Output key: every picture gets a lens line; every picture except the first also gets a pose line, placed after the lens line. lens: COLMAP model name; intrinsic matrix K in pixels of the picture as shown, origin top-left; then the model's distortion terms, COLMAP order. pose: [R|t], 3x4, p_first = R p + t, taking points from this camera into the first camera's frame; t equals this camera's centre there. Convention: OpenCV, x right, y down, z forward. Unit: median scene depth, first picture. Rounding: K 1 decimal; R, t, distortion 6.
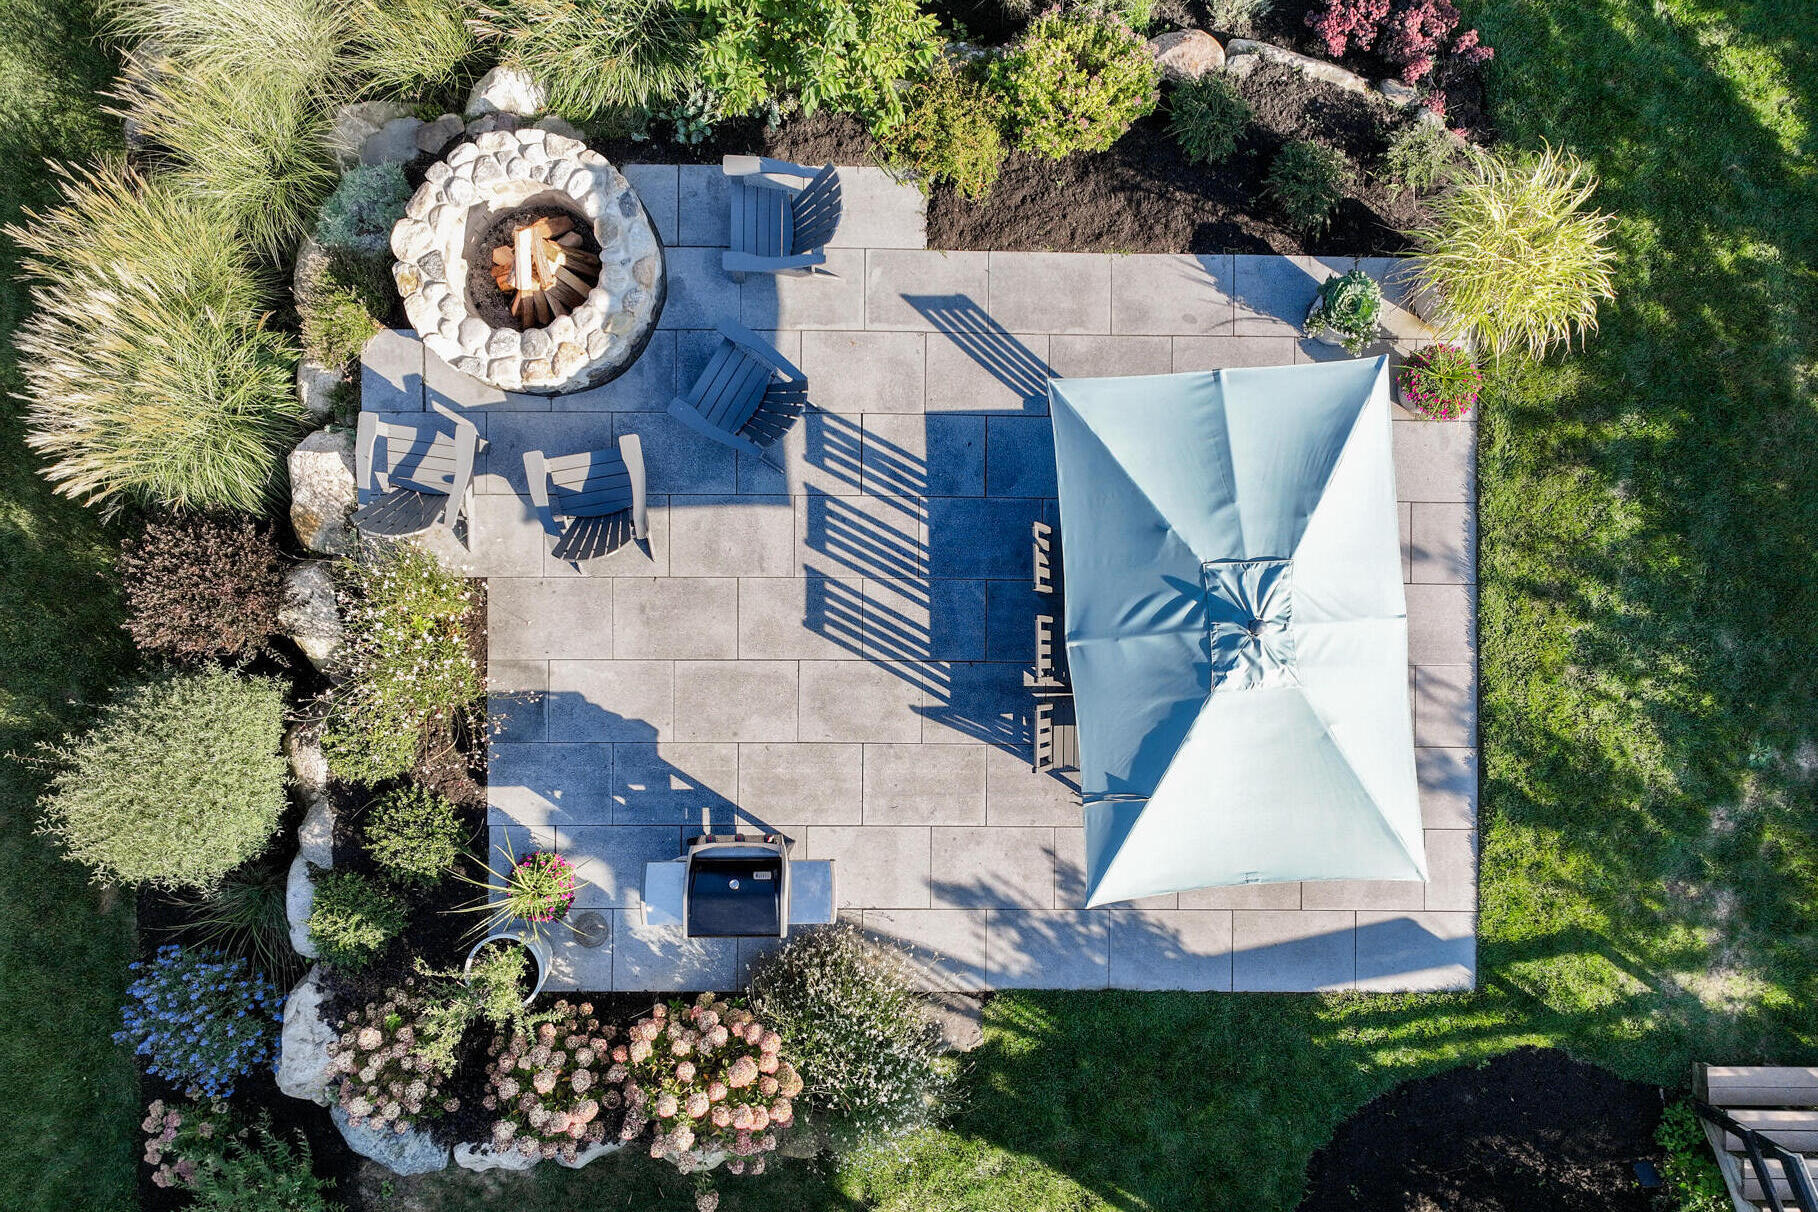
lens RADIAL K [[1290.8, 0, 883.1], [0, 1290.8, 646.6], [0, 0, 1]] dist [0.003015, 0.000976]
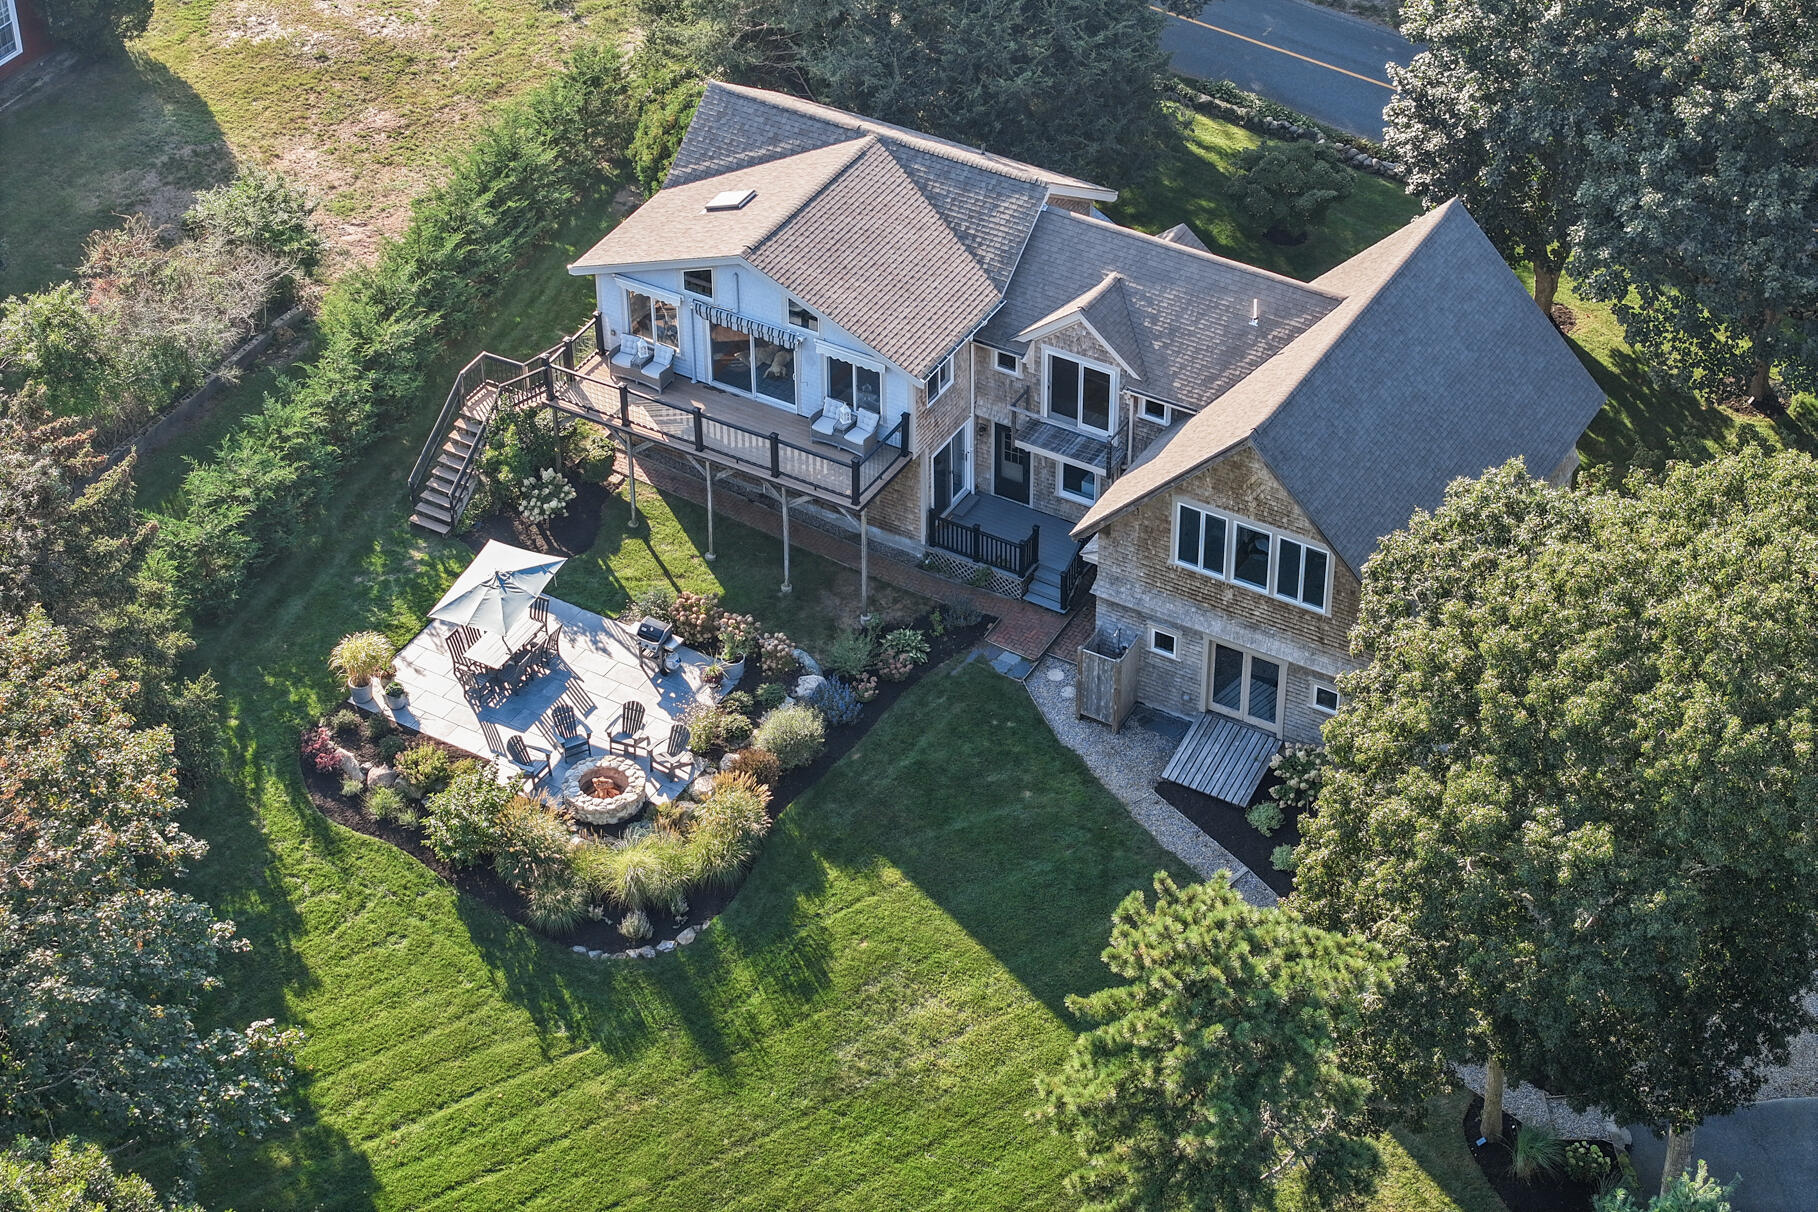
lens RADIAL K [[3661.6, 0, 909.0], [0, 3661.6, 606.0], [0, 0, 1]] dist [-0.203752, 0.603411]
pose [[-0.862710, -0.316702, 0.394247, -3.992097], [0.505634, -0.527749, 0.682506, -5.365824], [-0.008087, 0.788150, 0.615430, -4.456394]]
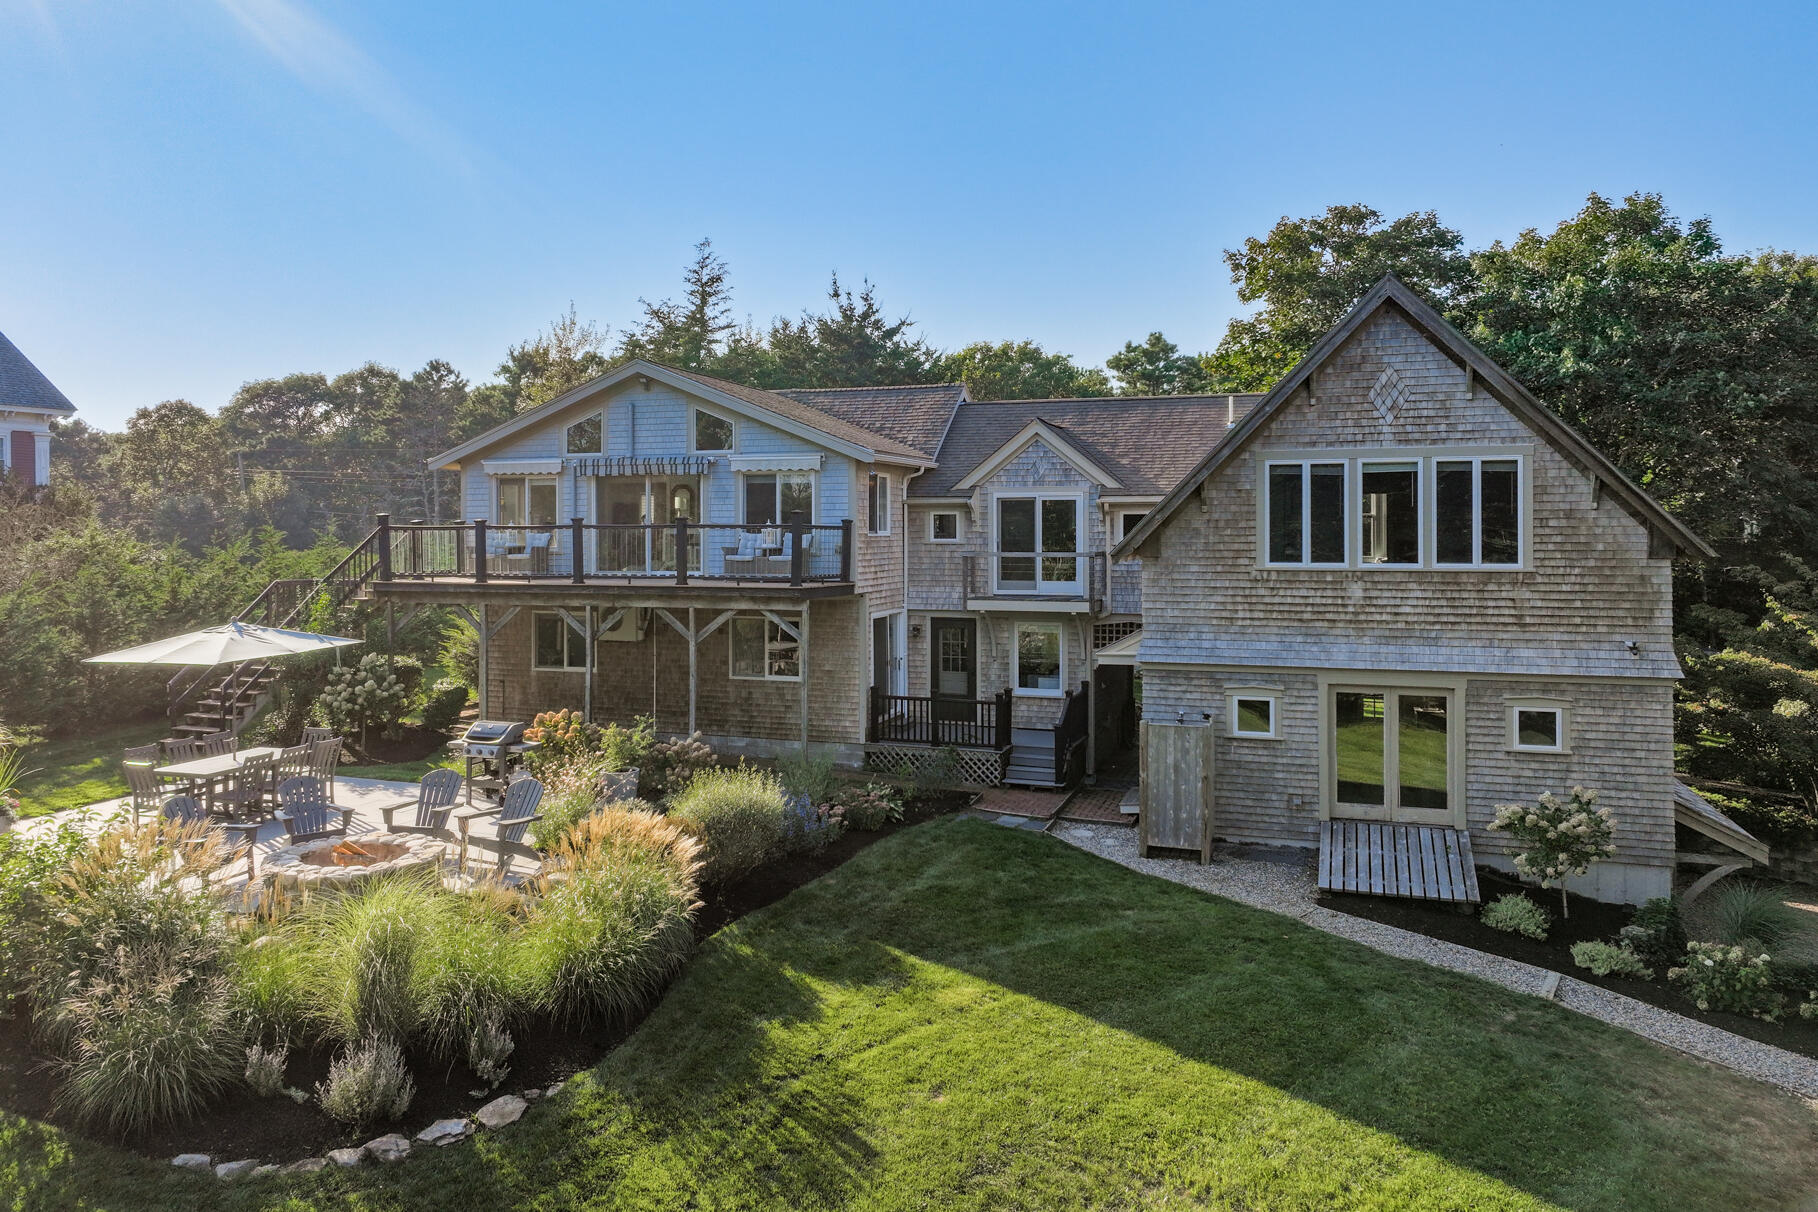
lens RADIAL K [[1281.4, 0, 913.2], [0, 1281.4, 526.5], [0, 0, 1]] dist [0.002584, 0.006544]
pose [[-0.945089, -0.010850, 0.326634, -1.316192], [0.326518, 0.011186, 0.945125, -1.438116], [-0.013908, 0.999879, -0.007030, 0.584984]]
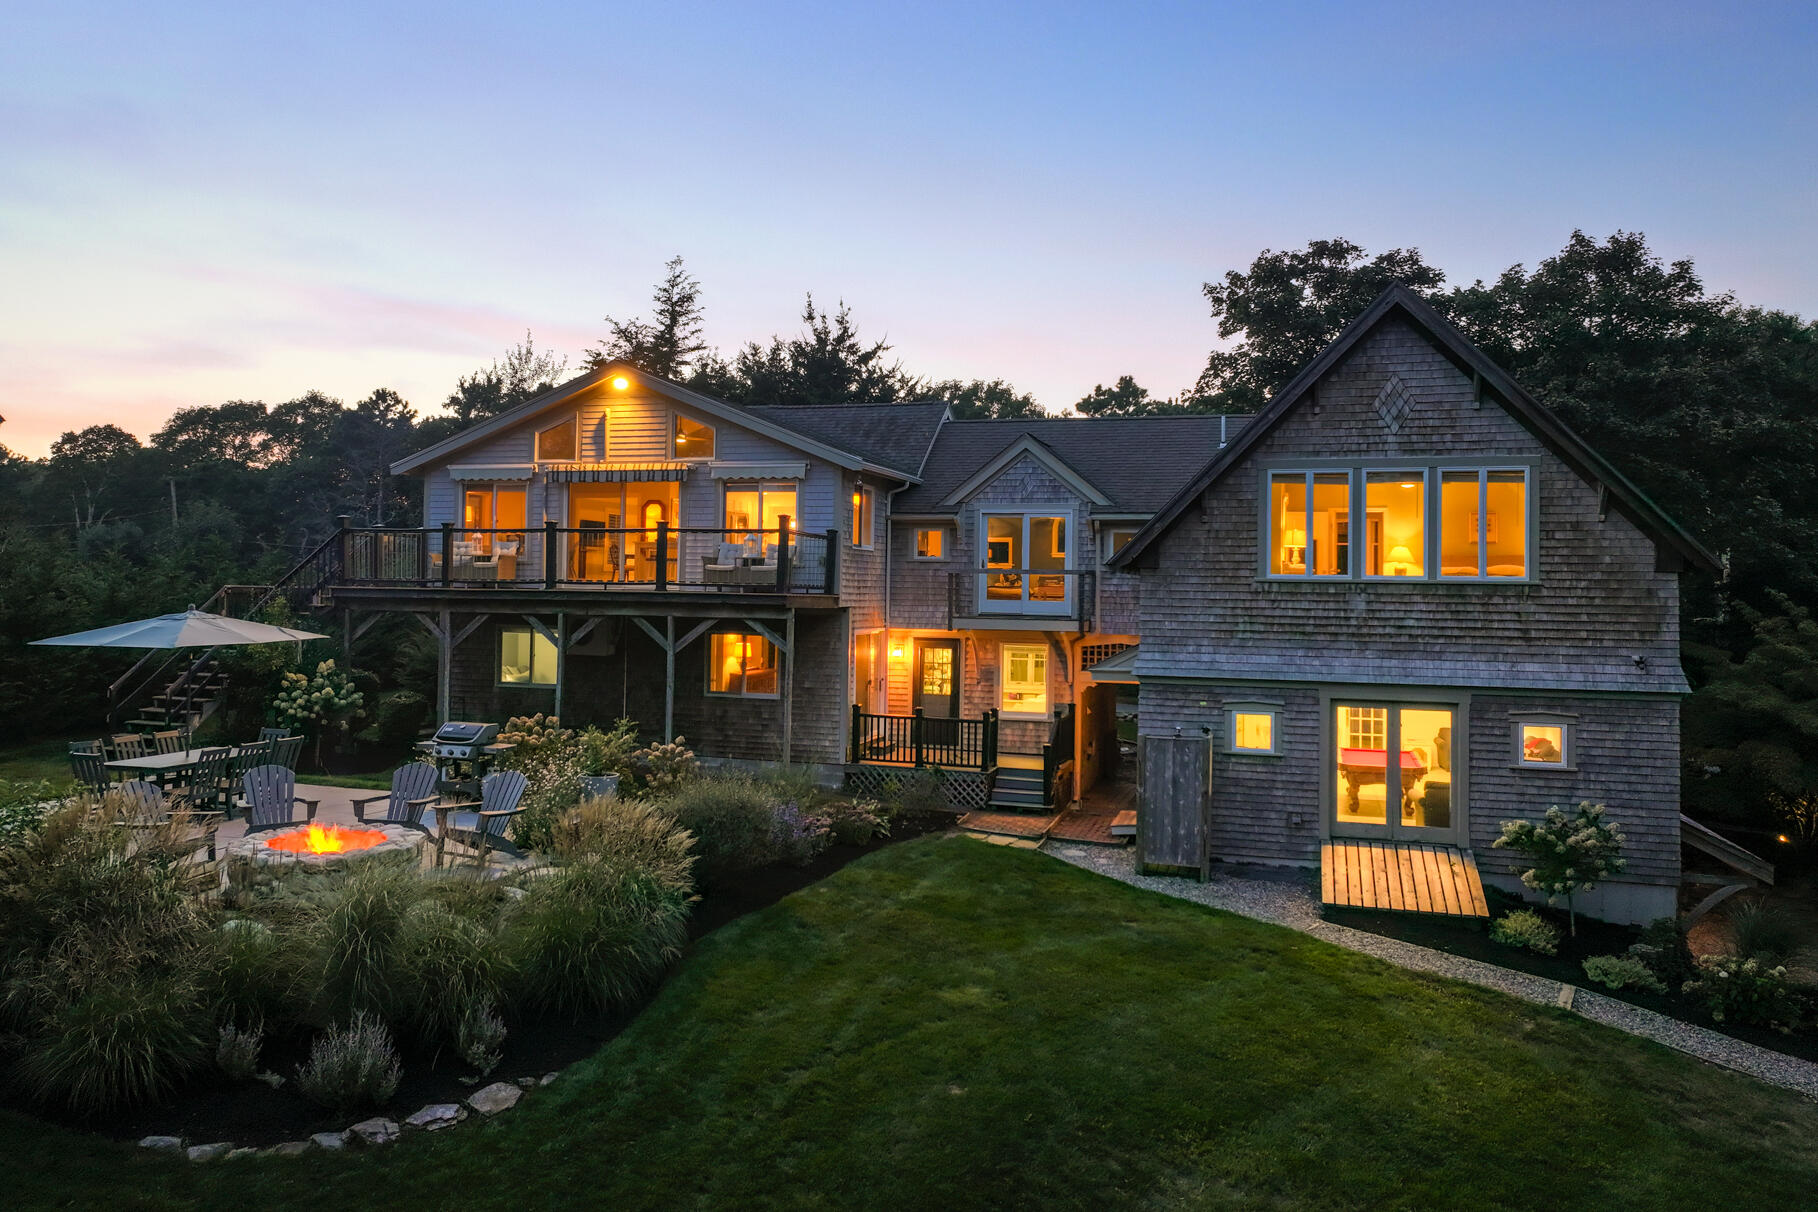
lens RADIAL K [[1308.0, 0, 913.5], [0, 1308.0, 559.5], [0, 0, 1]] dist [0.006113, 0.003888]
pose [[-0.956594, -0.020950, 0.290671, -1.243882], [0.289834, 0.035678, 0.956412, -1.429503], [-0.030408, 0.999144, -0.028057, 0.673965]]
